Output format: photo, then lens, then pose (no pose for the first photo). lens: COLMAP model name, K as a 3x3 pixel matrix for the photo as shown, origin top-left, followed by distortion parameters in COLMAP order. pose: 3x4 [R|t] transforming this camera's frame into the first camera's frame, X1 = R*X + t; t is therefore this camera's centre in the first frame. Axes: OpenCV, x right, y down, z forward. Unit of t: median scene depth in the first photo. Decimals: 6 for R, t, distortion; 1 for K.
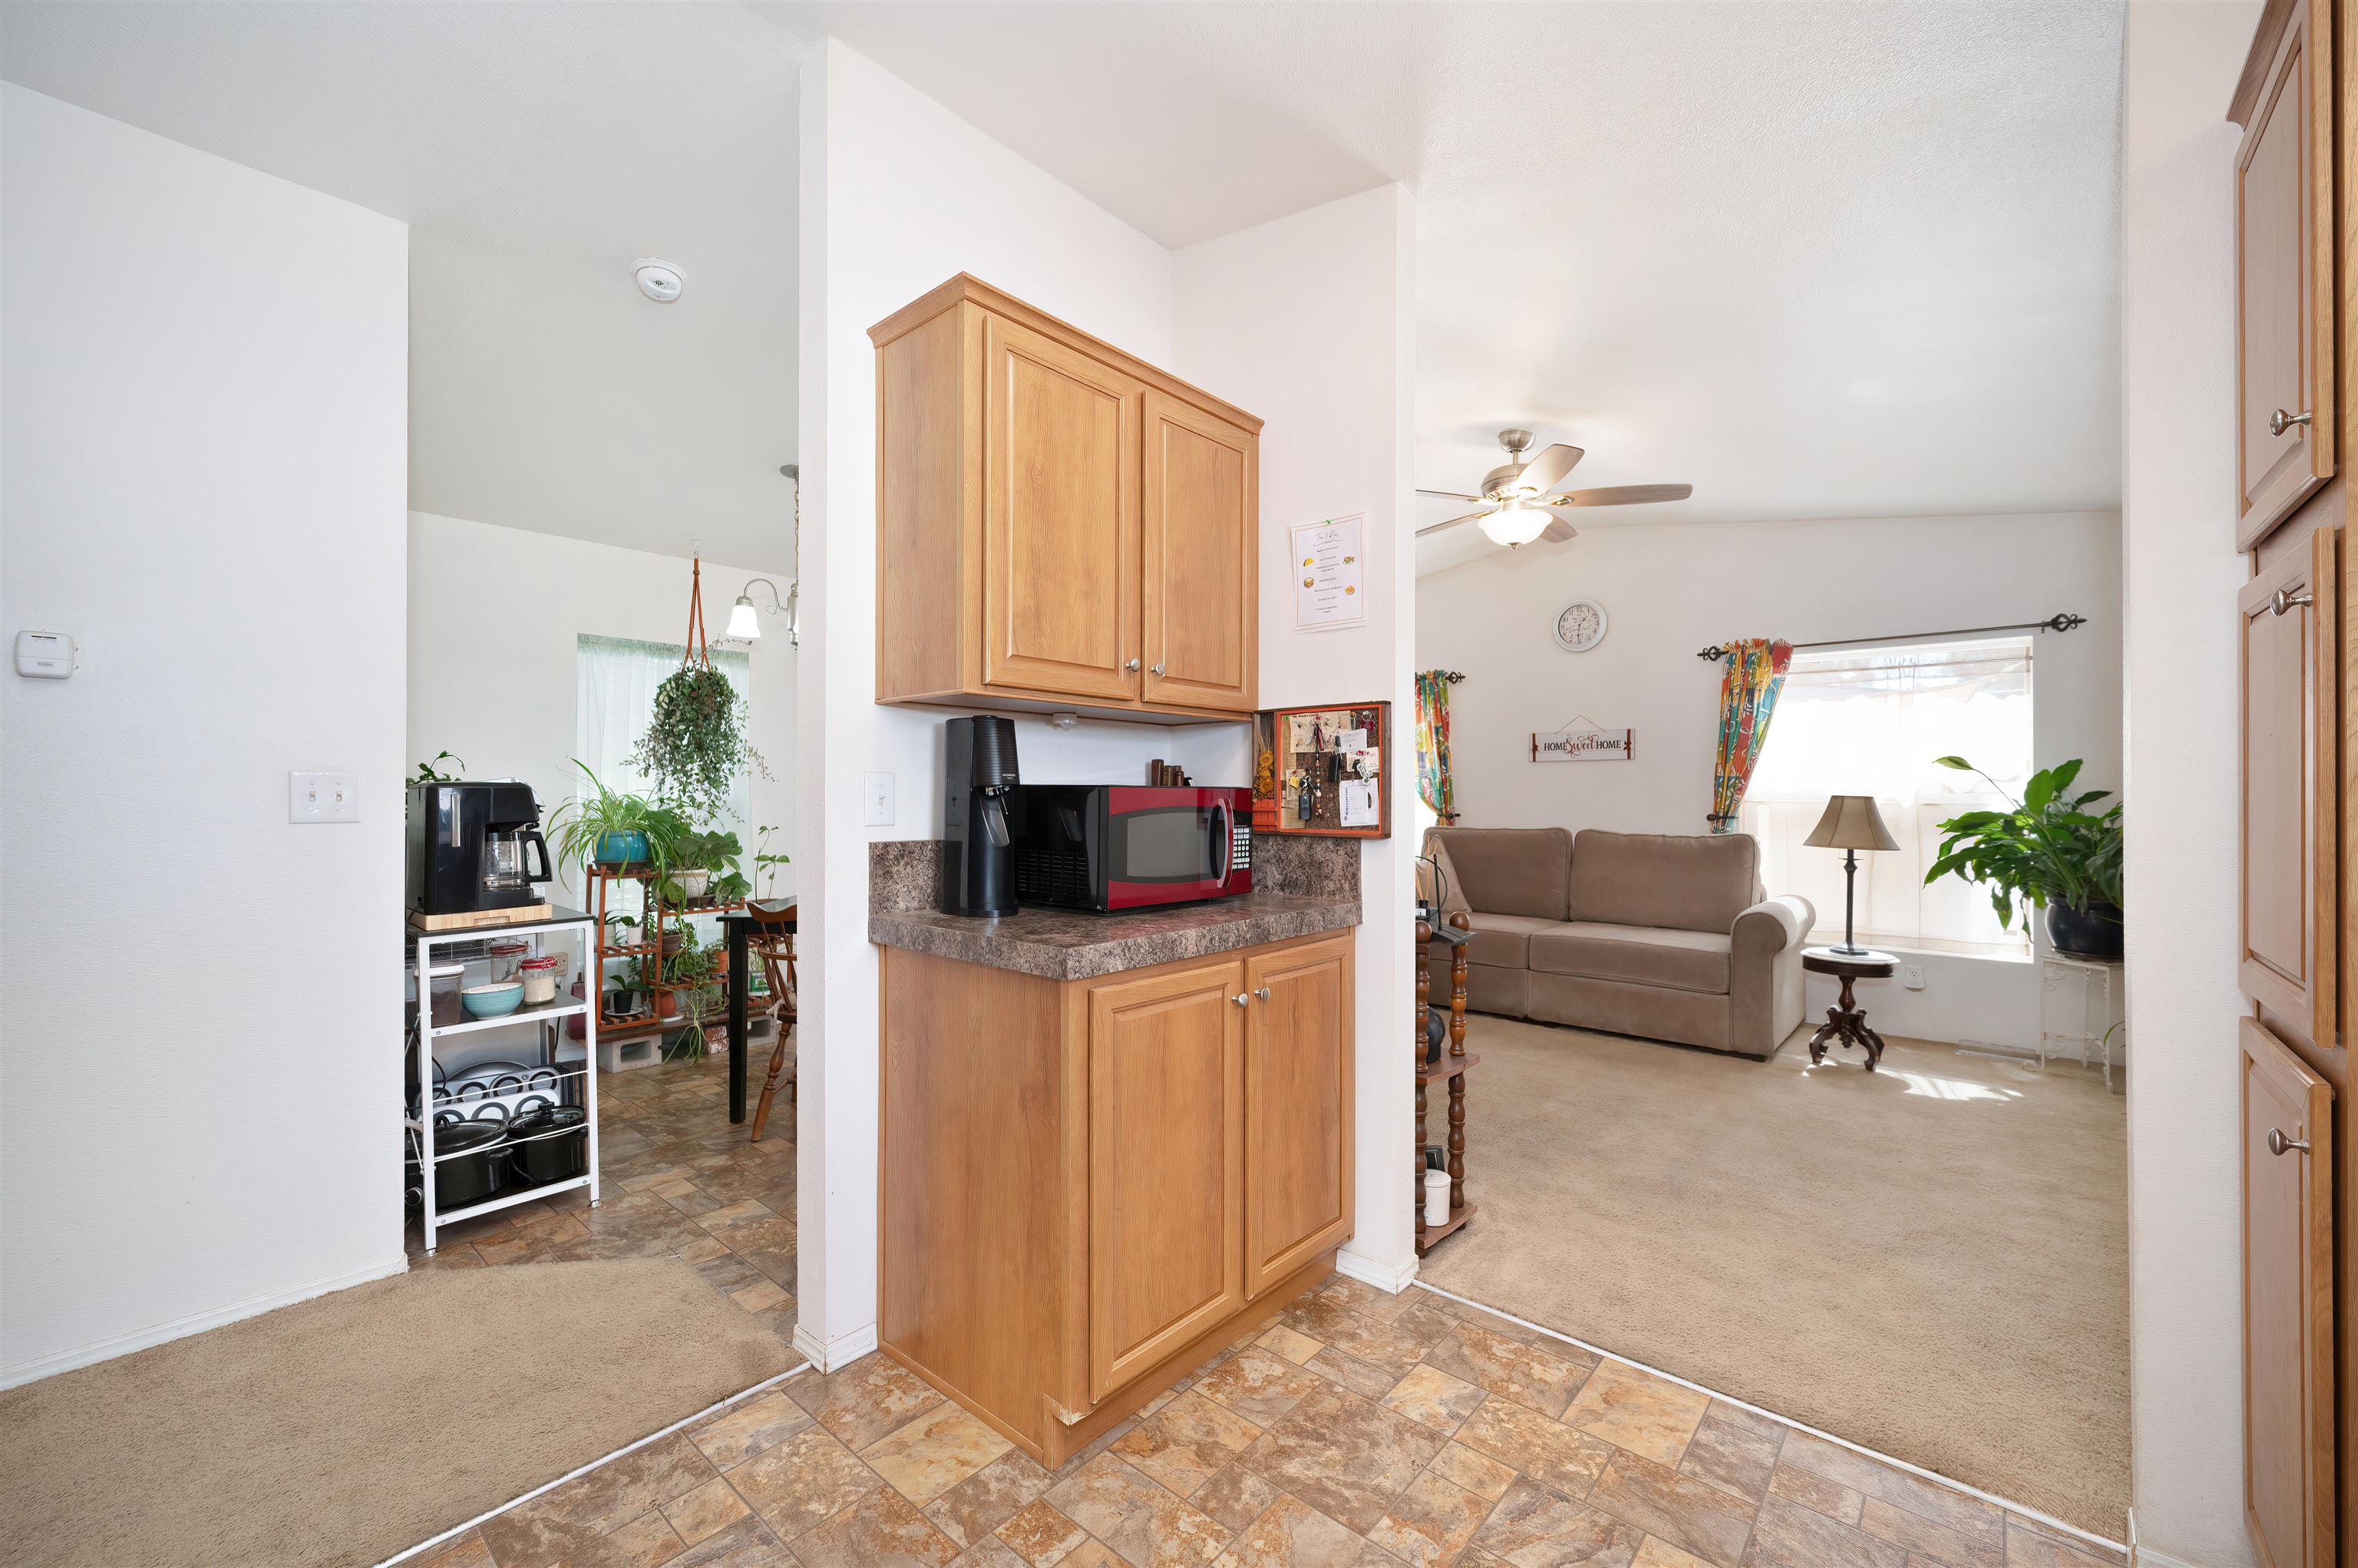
lens RADIAL K [[952.5, 0, 1189.8], [0, 952.5, 793.0], [0, 0, 1]] dist [0.003080, -0.000134]
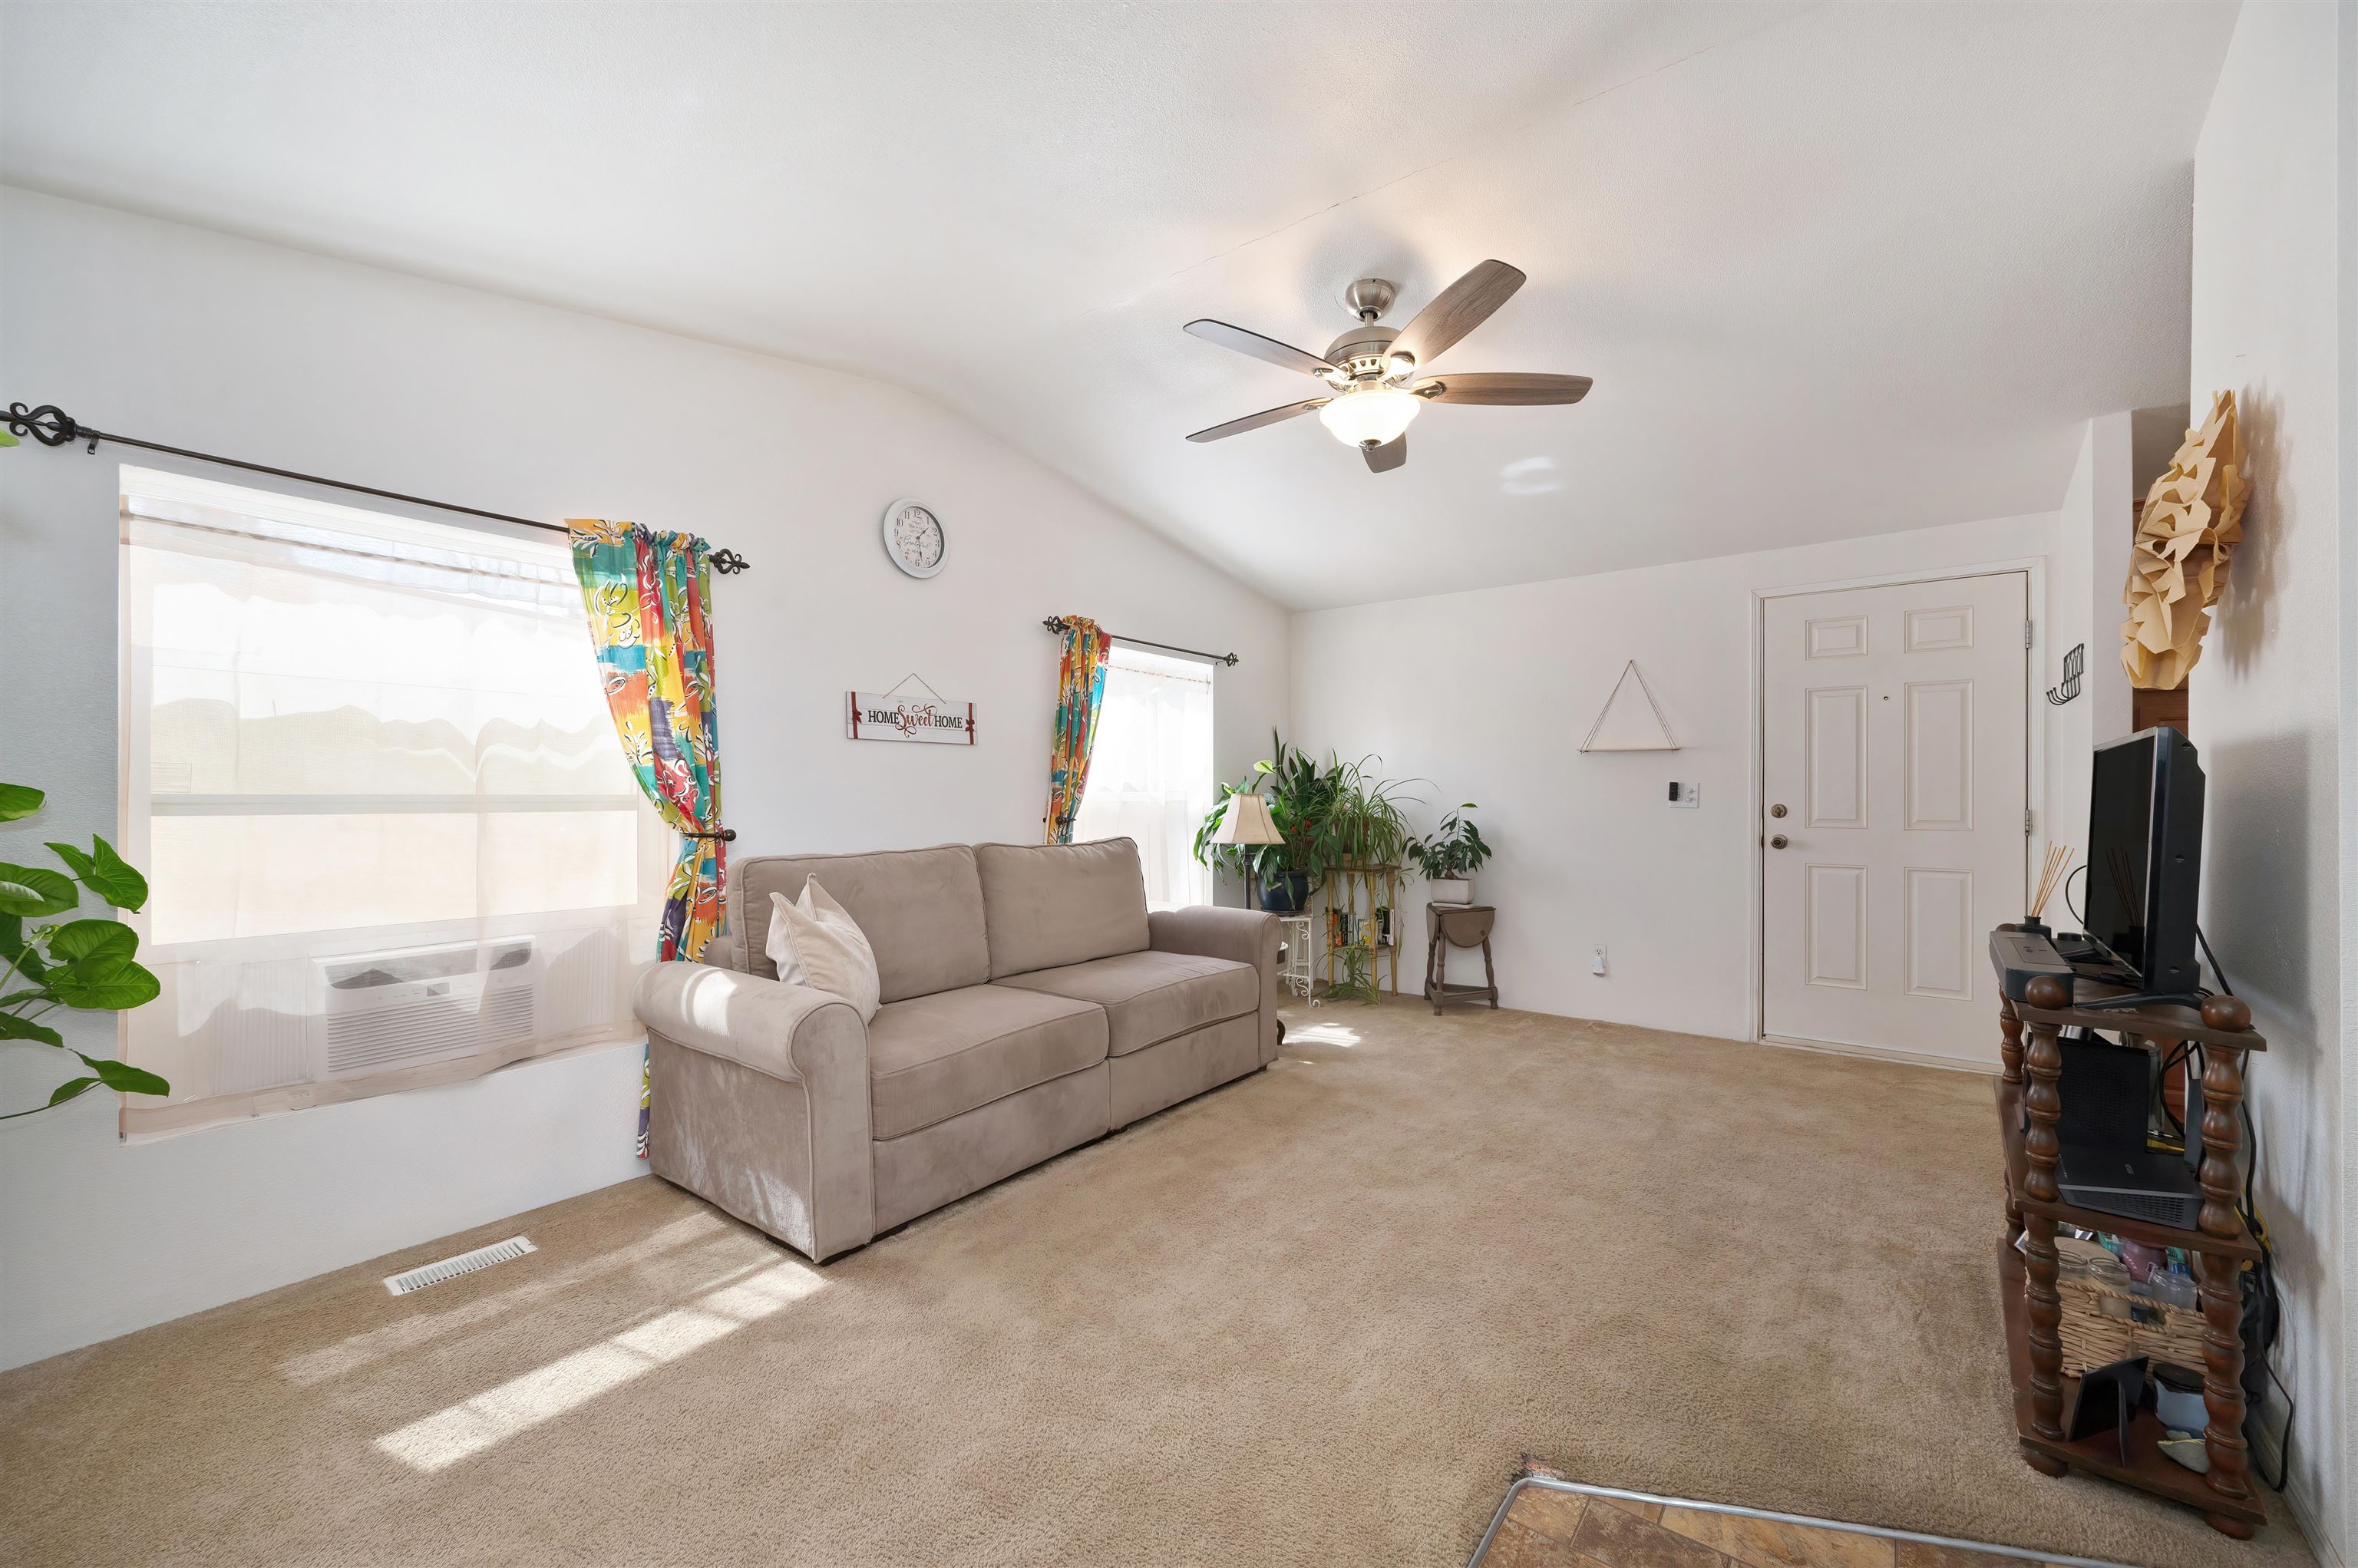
lens RADIAL K [[935.9, 0, 1181.8], [0, 935.9, 794.5], [0, 0, 1]] dist [-0.001446, 0.000002]
pose [[-0.066388, 0.002182, 0.997791, -0.321049], [0.001454, 0.999997, -0.002090, 0.005197], [-0.997793, 0.001312, -0.066391, 1.090439]]
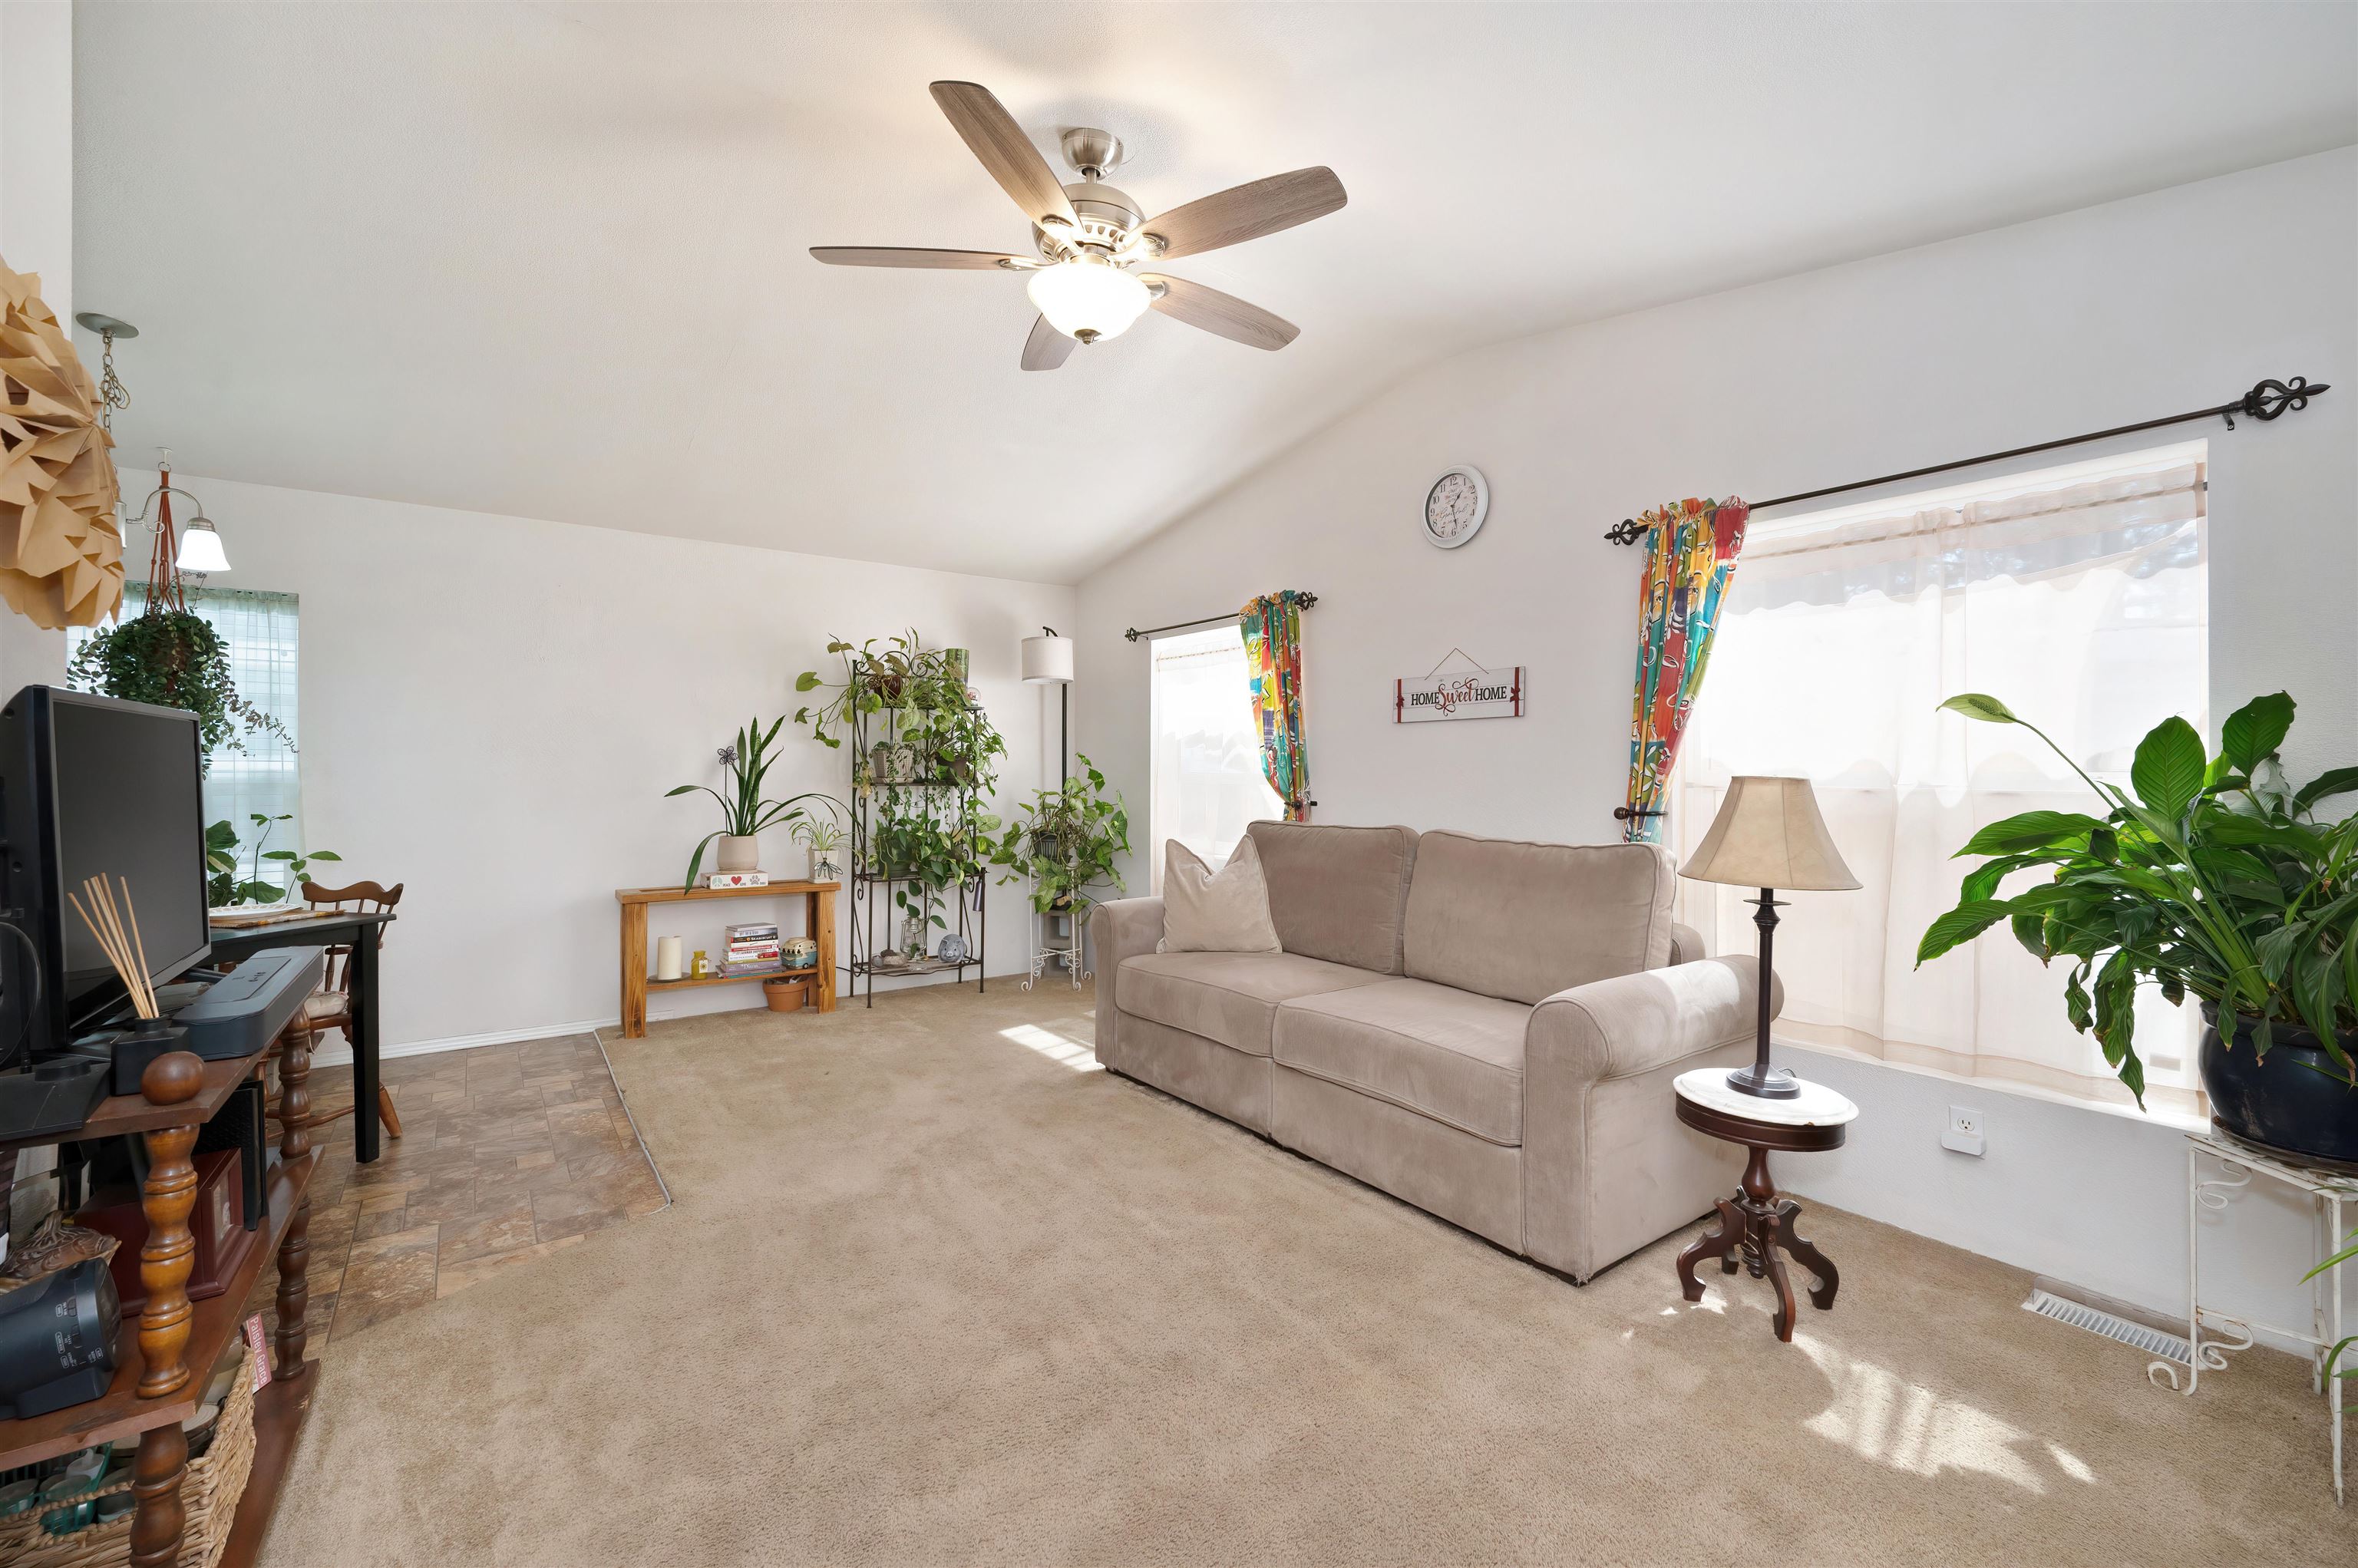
lens RADIAL K [[1005.7, 0, 1182.2], [0, 1005.7, 763.6], [0, 0, 1]] dist [-0.002575, 0.000784]
pose [[0.974088, -0.000185, -0.226169, 0.487836], [-0.001579, 0.999970, -0.007620, 0.000276], [0.226163, 0.007780, 0.974058, 0.393013]]
